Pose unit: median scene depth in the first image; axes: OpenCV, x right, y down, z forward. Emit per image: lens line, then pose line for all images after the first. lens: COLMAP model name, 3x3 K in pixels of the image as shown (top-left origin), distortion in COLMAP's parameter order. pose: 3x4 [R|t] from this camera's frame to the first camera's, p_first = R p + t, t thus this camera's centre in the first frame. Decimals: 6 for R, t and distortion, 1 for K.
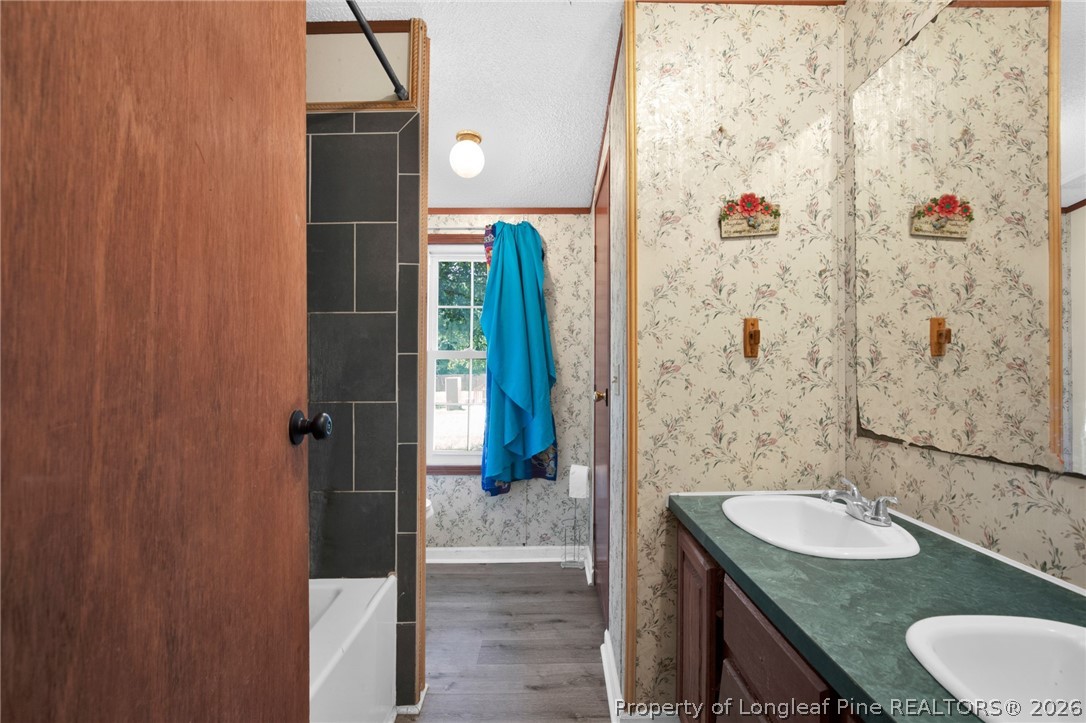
lens RADIAL K [[498.5, 0, 557.6], [0, 498.5, 368.9], [0, 0, 1]] dist [-0.020560, 0.006204]
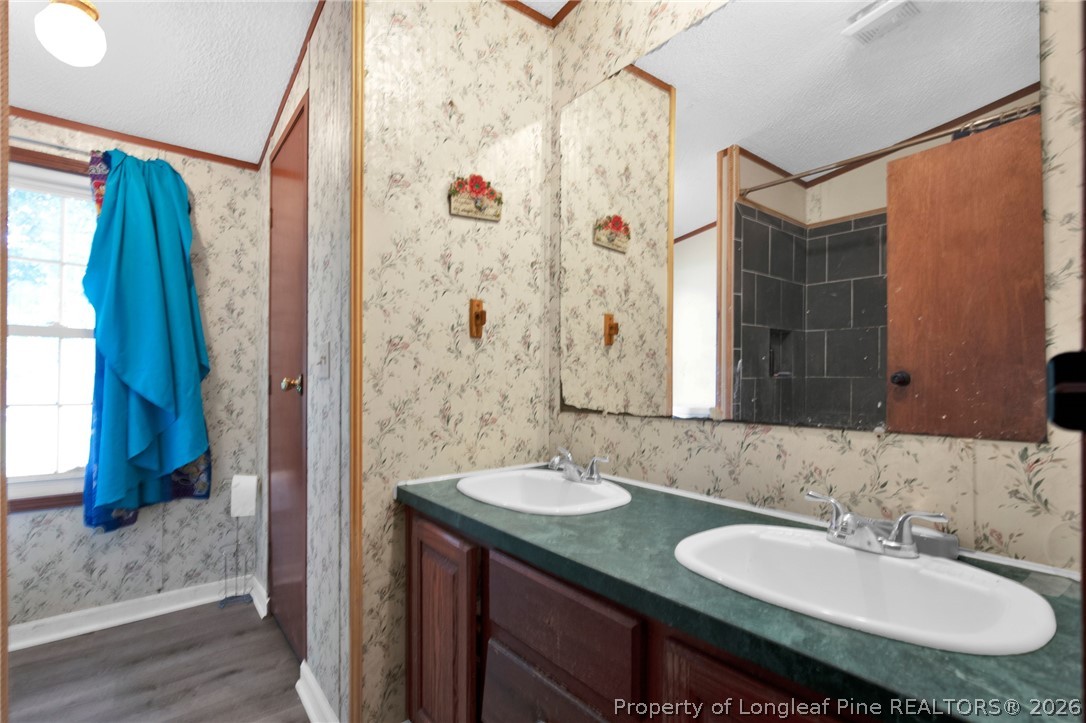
lens RADIAL K [[498.5, 0, 554.1], [0, 498.5, 368.2], [0, 0, 1]] dist [-0.020560, 0.006204]
pose [[0.791187, 0.008871, 0.611509, -0.098136], [-0.005685, 0.999958, -0.007150, 0.042427], [-0.611547, 0.002181, 0.791205, 0.102015]]
